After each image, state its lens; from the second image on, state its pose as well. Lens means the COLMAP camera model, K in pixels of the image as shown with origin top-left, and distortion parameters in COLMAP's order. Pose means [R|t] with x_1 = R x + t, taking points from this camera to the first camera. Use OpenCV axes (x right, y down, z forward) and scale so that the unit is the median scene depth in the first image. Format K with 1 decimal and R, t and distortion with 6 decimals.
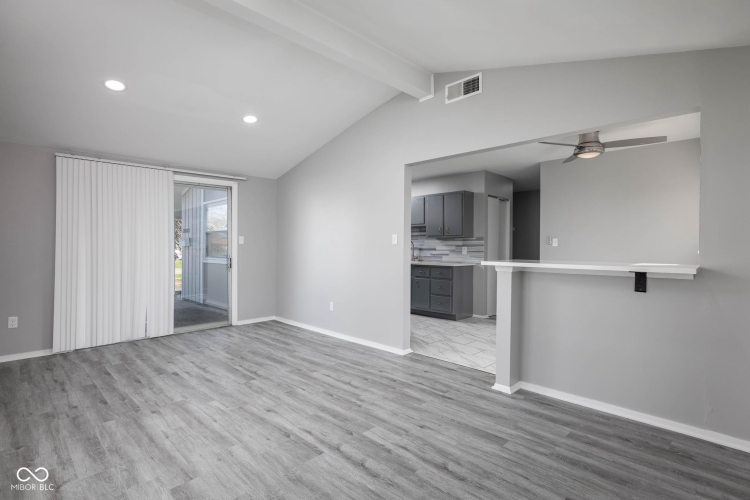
lens RADIAL K [[388.6, 0, 376.5], [0, 388.6, 247.0], [0, 0, 1]] dist [-0.000630, 0.001726]
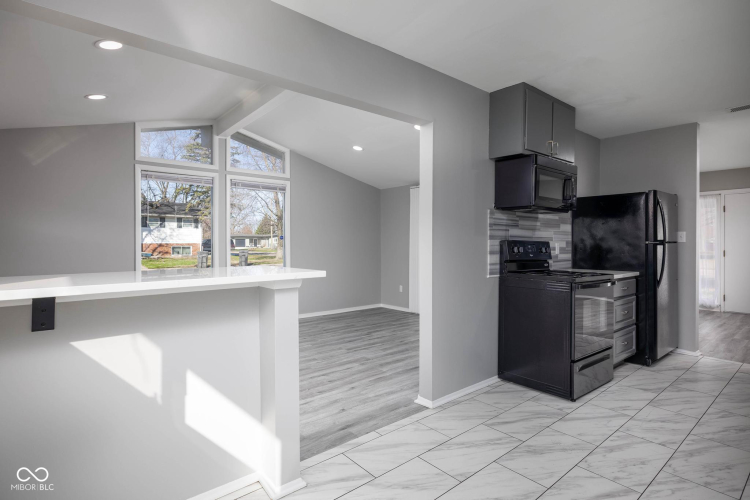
lens RADIAL K [[388.6, 0, 376.5], [0, 388.6, 247.0], [0, 0, 1]] dist [-0.000630, 0.001726]
pose [[-0.120060, 0.002922, -0.992762, 0.917080], [0.004476, 0.999987, 0.002402, -0.003505], [0.992757, -0.004155, -0.120071, 1.205713]]
